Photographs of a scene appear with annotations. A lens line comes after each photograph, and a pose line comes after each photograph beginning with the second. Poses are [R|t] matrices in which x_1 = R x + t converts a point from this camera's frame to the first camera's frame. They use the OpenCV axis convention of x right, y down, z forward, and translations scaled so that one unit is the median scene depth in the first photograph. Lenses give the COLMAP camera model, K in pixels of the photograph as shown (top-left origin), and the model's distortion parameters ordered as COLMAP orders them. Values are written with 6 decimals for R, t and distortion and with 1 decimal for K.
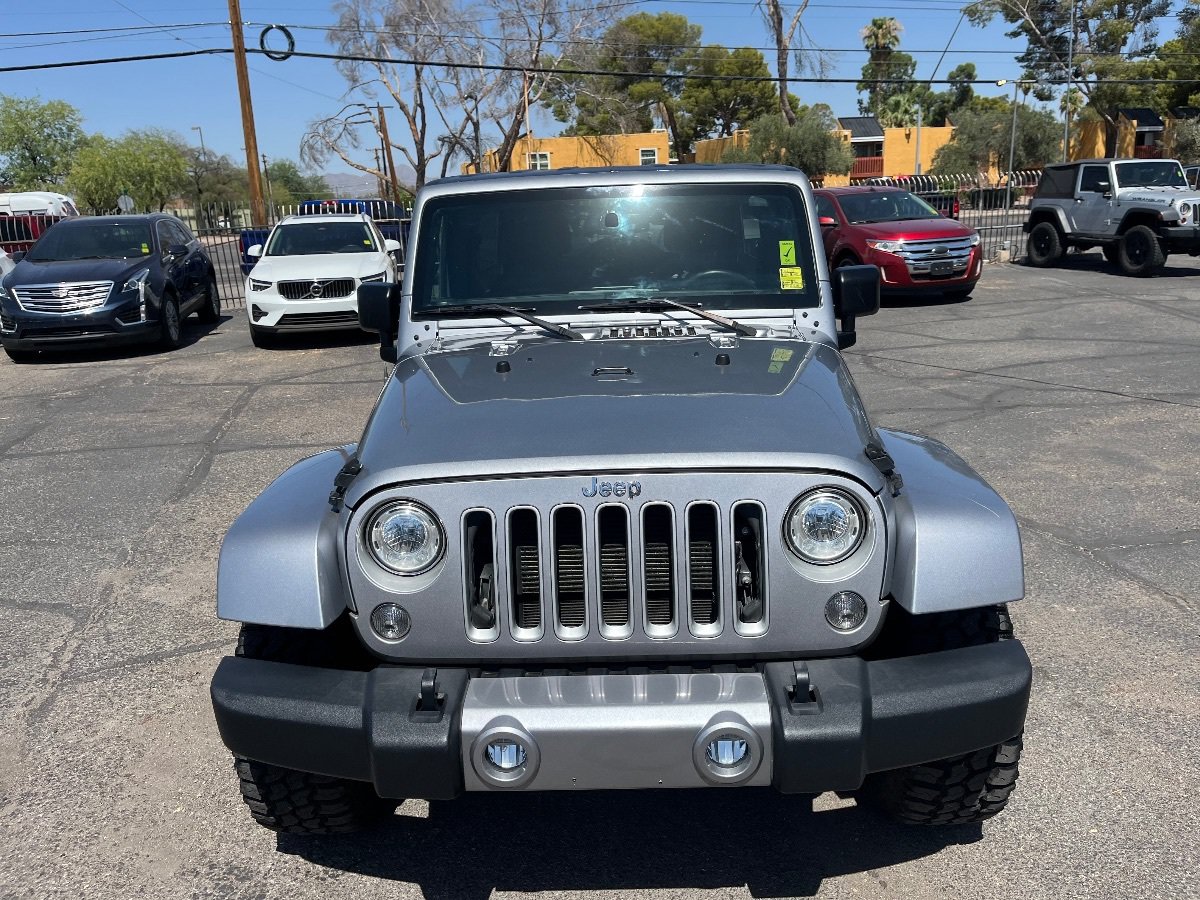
lens RADIAL K [[896.7, 0, 607.8], [0, 896.7, 450.8], [0, 0, 1]] dist [0.061768, -0.093910]
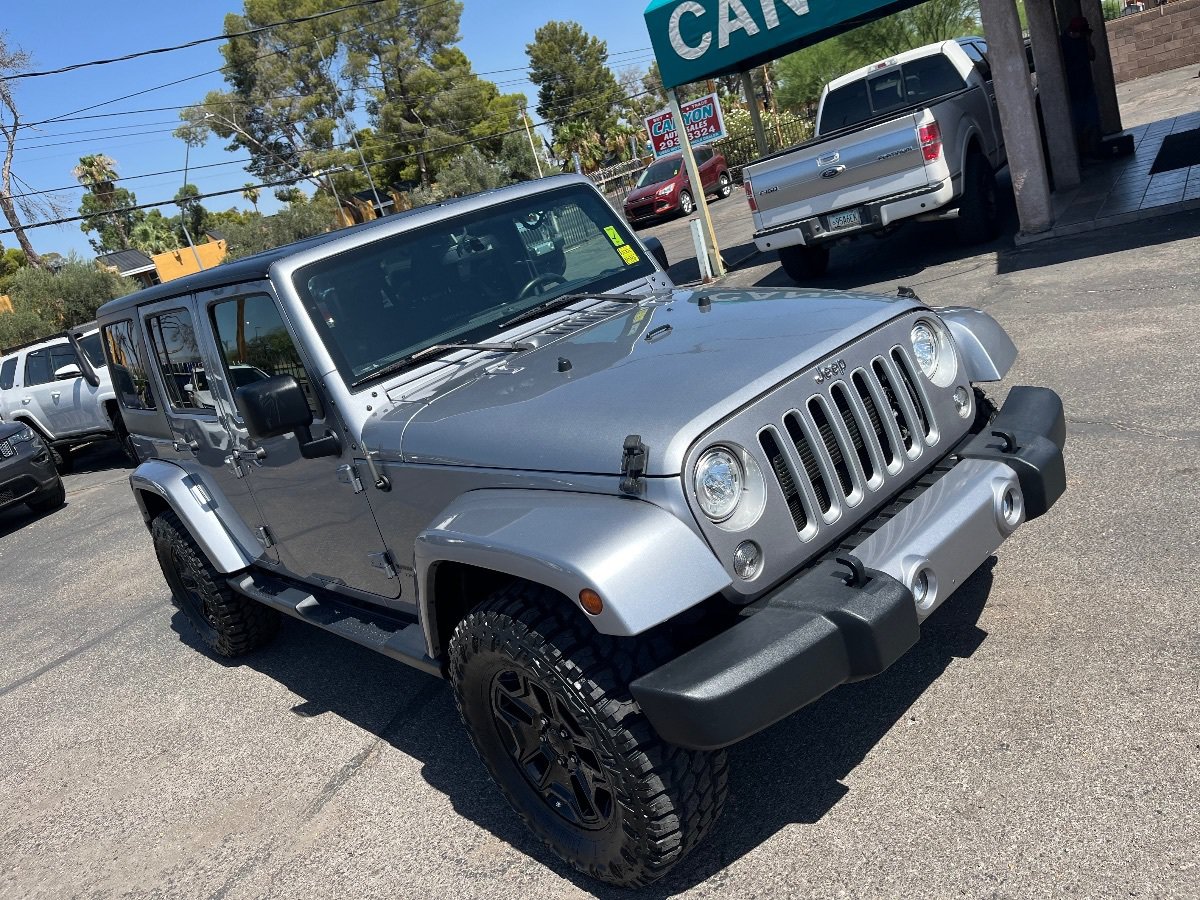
lens RADIAL K [[896.7, 0, 596.9], [0, 896.7, 448.8], [0, 0, 1]] dist [0.061768, -0.093910]
pose [[0.711497, -0.357159, 0.605152, -0.344141], [0.423891, 0.905007, 0.035750, -0.013323], [-0.560435, 0.231083, 0.795307, 0.089490]]
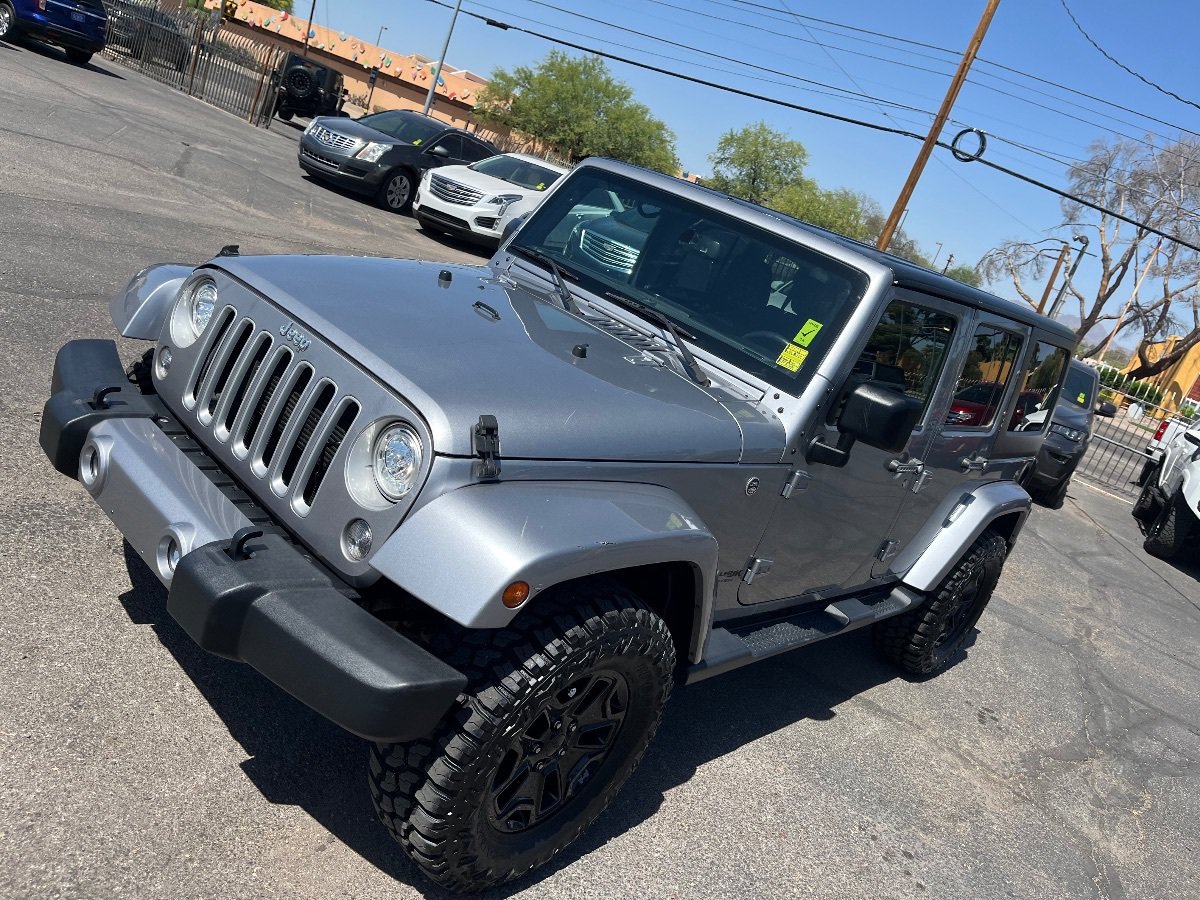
lens RADIAL K [[896.7, 0, 615.6], [0, 896.7, 450.0], [0, 0, 1]] dist [0.061768, -0.093910]
pose [[0.702136, 0.473583, -0.531718, 0.337363], [-0.525767, 0.848412, 0.061374, -0.041774], [0.480182, 0.236466, 0.844695, 0.096806]]
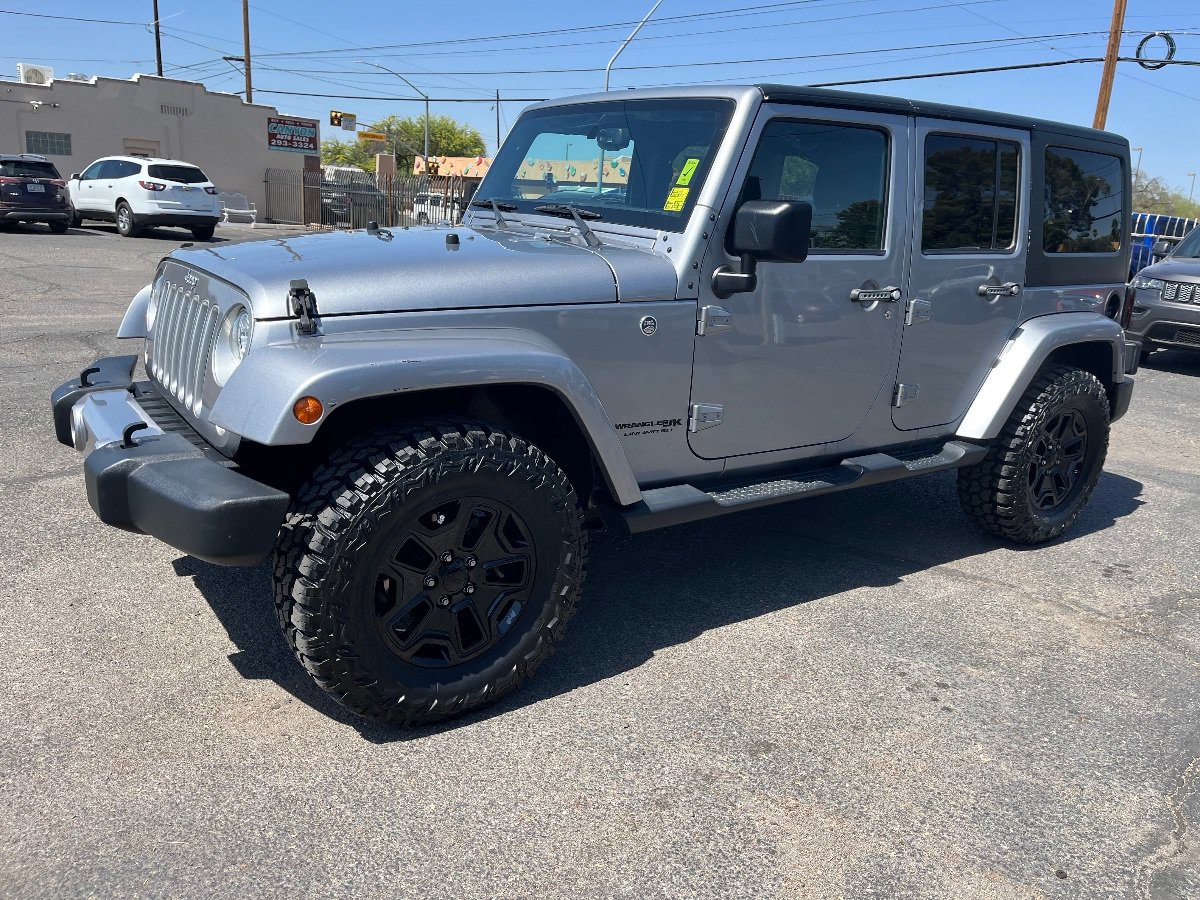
lens RADIAL K [[896.7, 0, 629.2], [0, 896.7, 441.3], [0, 0, 1]] dist [0.061768, -0.093910]
pose [[0.616323, 0.276214, -0.737463, 0.511316], [-0.297692, 0.948698, 0.106539, -0.023420], [0.729058, 0.153875, 0.666931, 0.220526]]
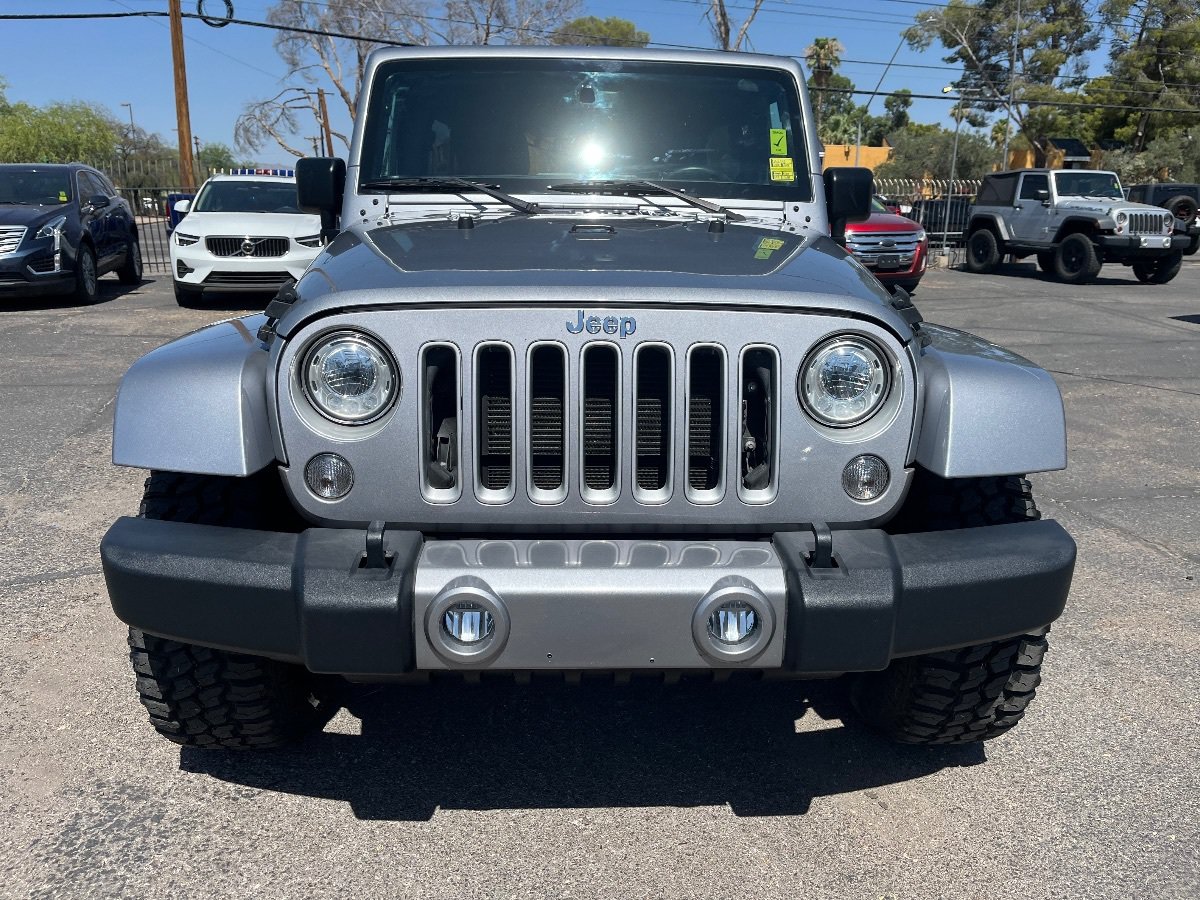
lens RADIAL K [[896.7, 0, 603.7], [0, 896.7, 453.6], [0, 0, 1]] dist [0.061768, -0.093910]
pose [[0.997001, 0.034276, 0.069381, -0.016979], [-0.034170, 0.999412, -0.002716, 0.059022], [-0.069433, 0.000337, 0.997587, 0.055371]]
